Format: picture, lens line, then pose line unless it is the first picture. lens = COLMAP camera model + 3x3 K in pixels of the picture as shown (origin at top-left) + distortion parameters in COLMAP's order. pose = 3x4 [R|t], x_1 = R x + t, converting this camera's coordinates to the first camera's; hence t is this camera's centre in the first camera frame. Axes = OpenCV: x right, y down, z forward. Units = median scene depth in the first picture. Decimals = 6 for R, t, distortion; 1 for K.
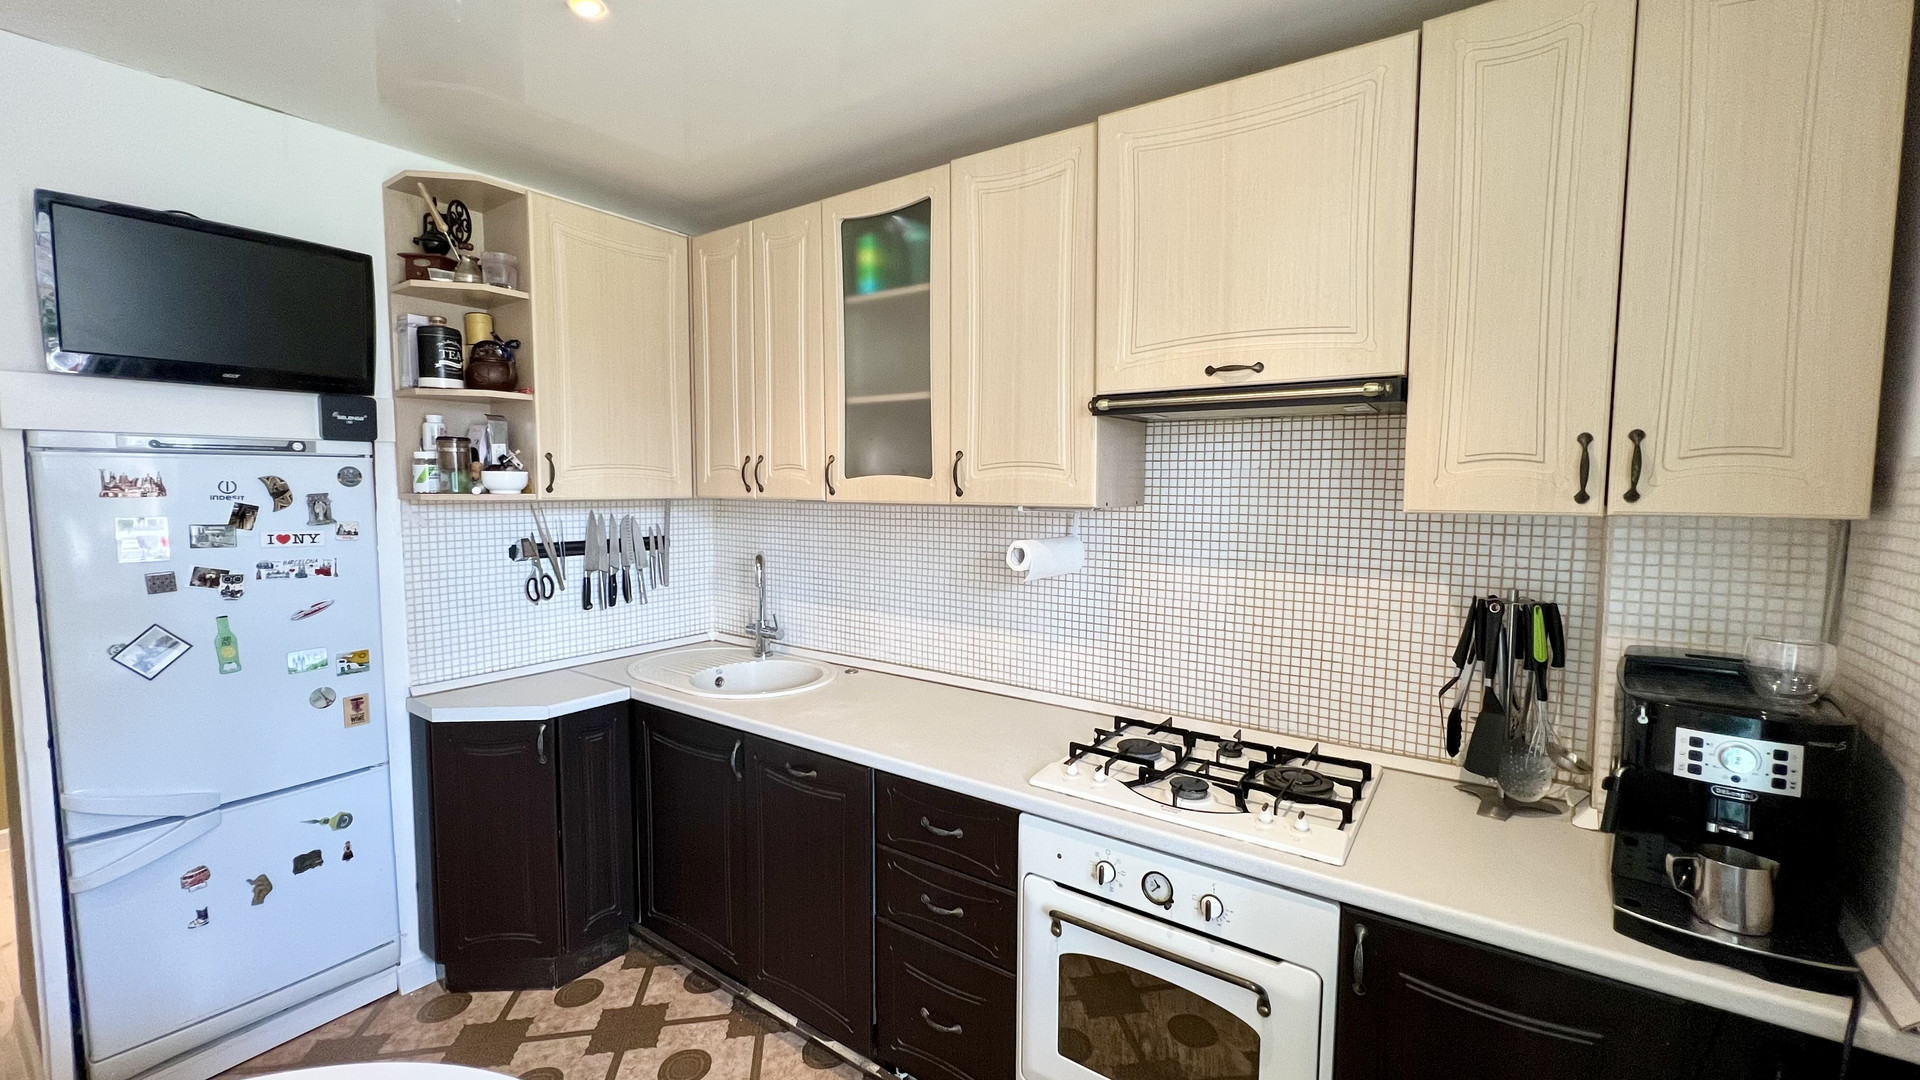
lens RADIAL K [[773.3, 0, 964.9], [0, 773.3, 541.1], [0, 0, 1]] dist [-0.000887, 0.000919]
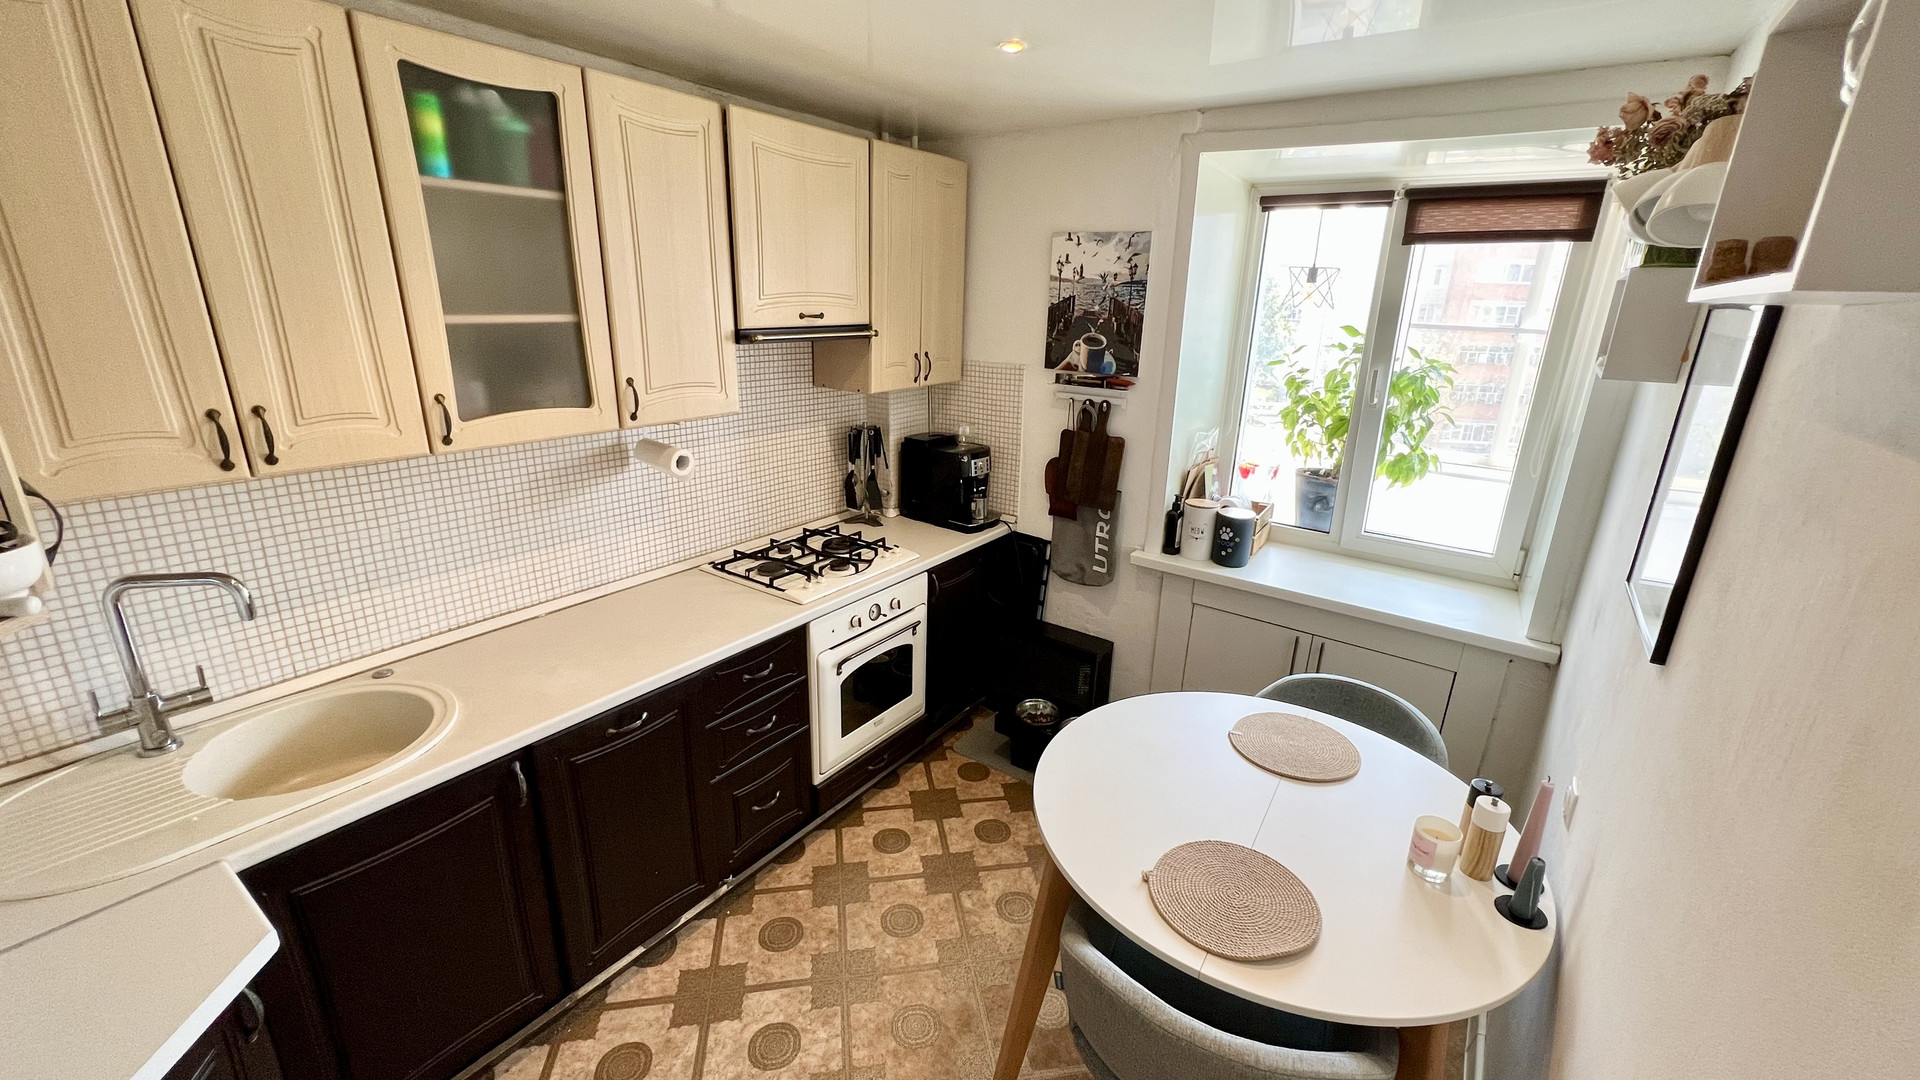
lens RADIAL K [[773.3, 0, 964.9], [0, 773.3, 541.1], [0, 0, 1]] dist [-0.000887, 0.000919]
pose [[-0.006347, -0.311077, 0.950364, -1.328921], [0.050180, 0.949086, 0.310994, -0.258442], [-0.998720, 0.049663, 0.009586, 0.674398]]
